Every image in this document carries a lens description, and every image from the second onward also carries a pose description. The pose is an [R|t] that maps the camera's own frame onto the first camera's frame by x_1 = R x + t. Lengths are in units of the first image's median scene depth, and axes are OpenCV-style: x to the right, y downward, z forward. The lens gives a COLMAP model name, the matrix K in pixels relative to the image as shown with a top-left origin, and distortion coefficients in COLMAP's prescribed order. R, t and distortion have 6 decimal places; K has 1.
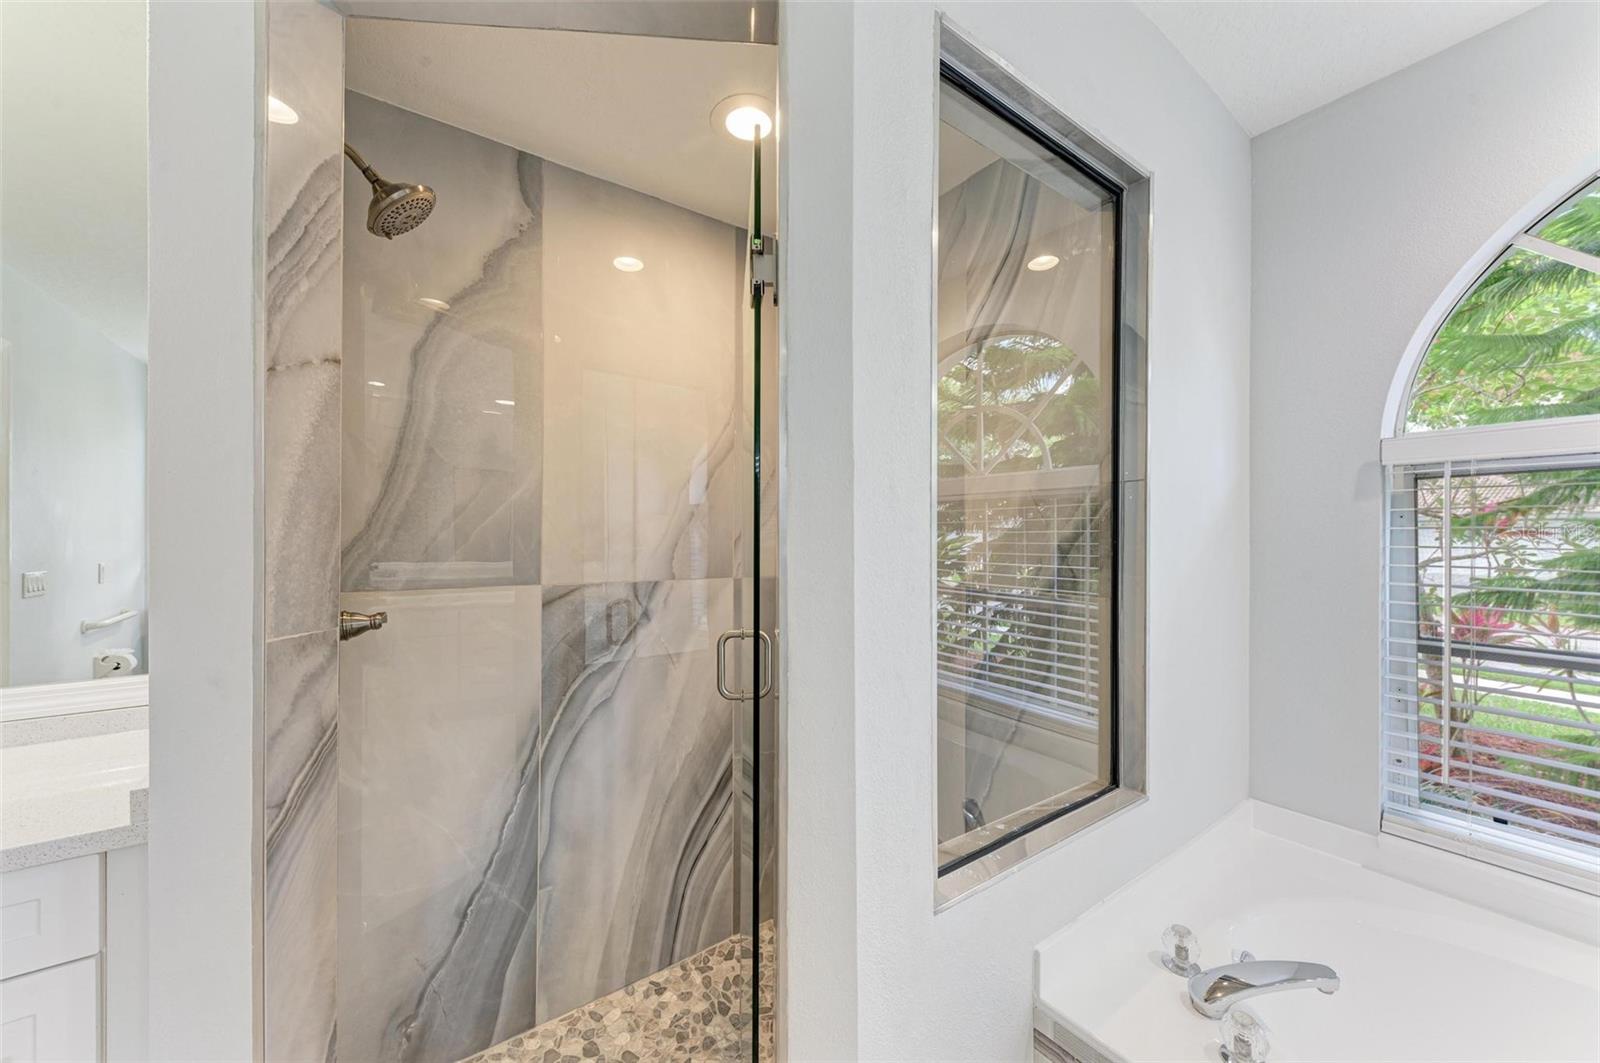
lens RADIAL K [[582.8, 0, 792.0], [0, 582.8, 537.3], [0, 0, 1]] dist [0.014649, -0.004295]
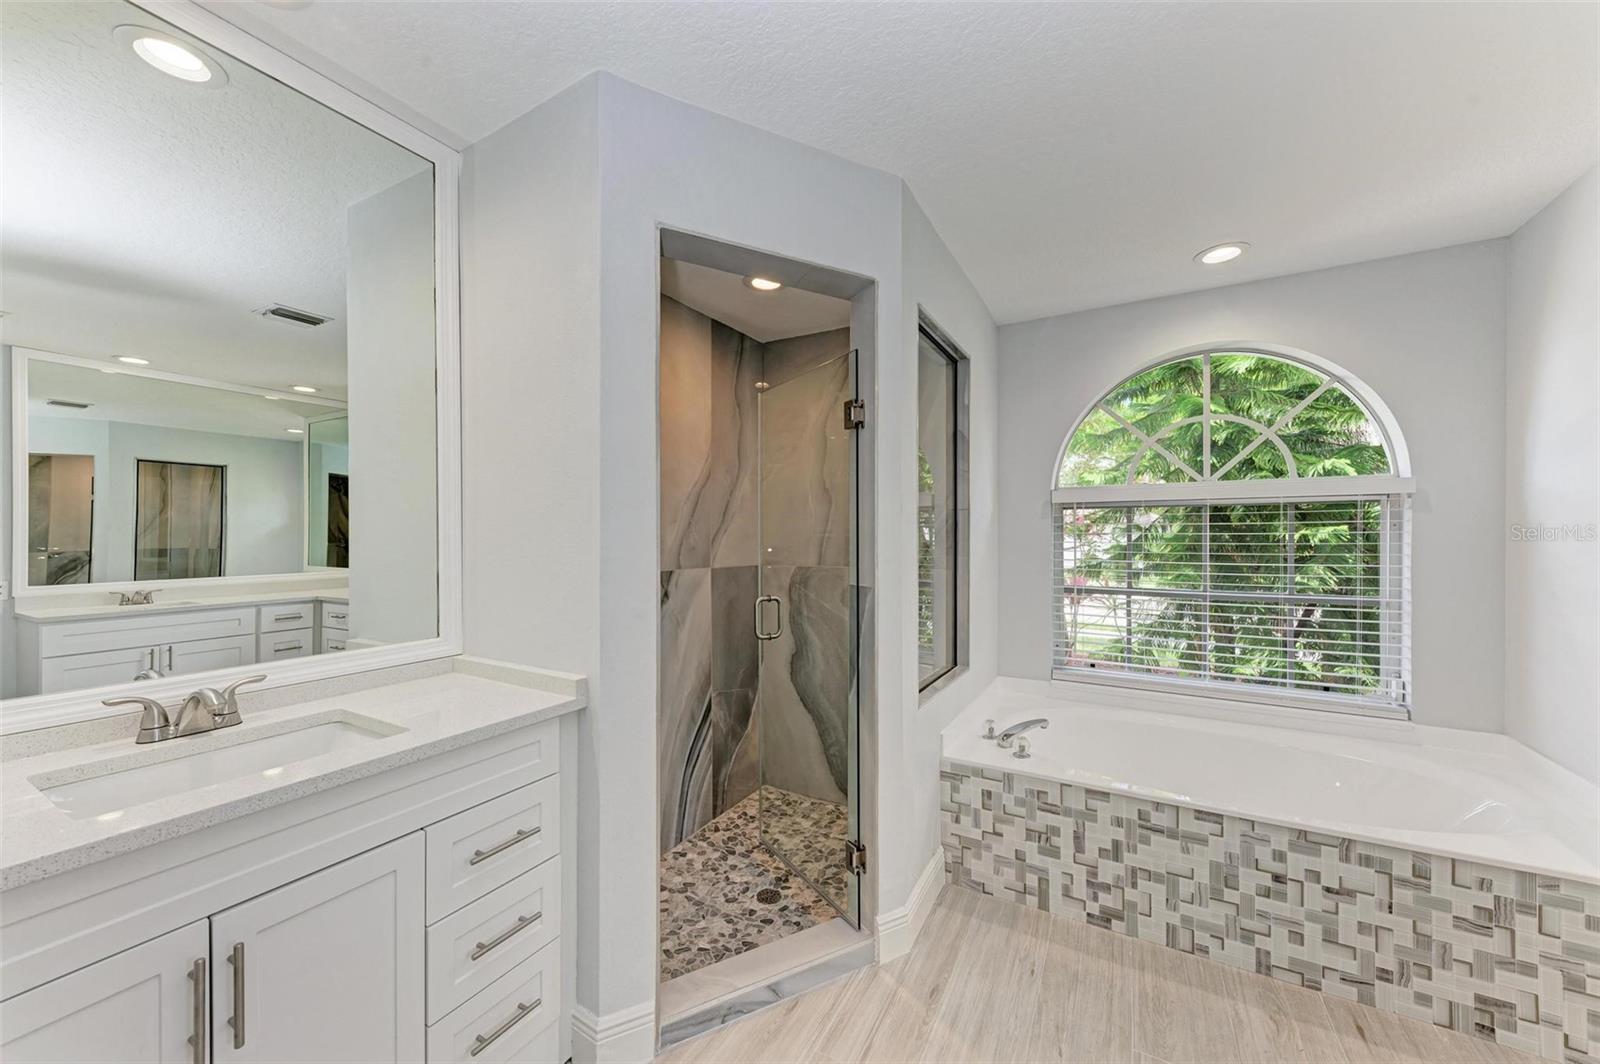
lens RADIAL K [[582.8, 0, 805.3], [0, 582.8, 539.6], [0, 0, 1]] dist [0.014649, -0.004295]
pose [[0.906064, -0.005848, 0.423101, -0.573716], [0.003818, 0.999977, 0.005646, -0.007077], [-0.423124, -0.003500, 0.906065, -0.436296]]
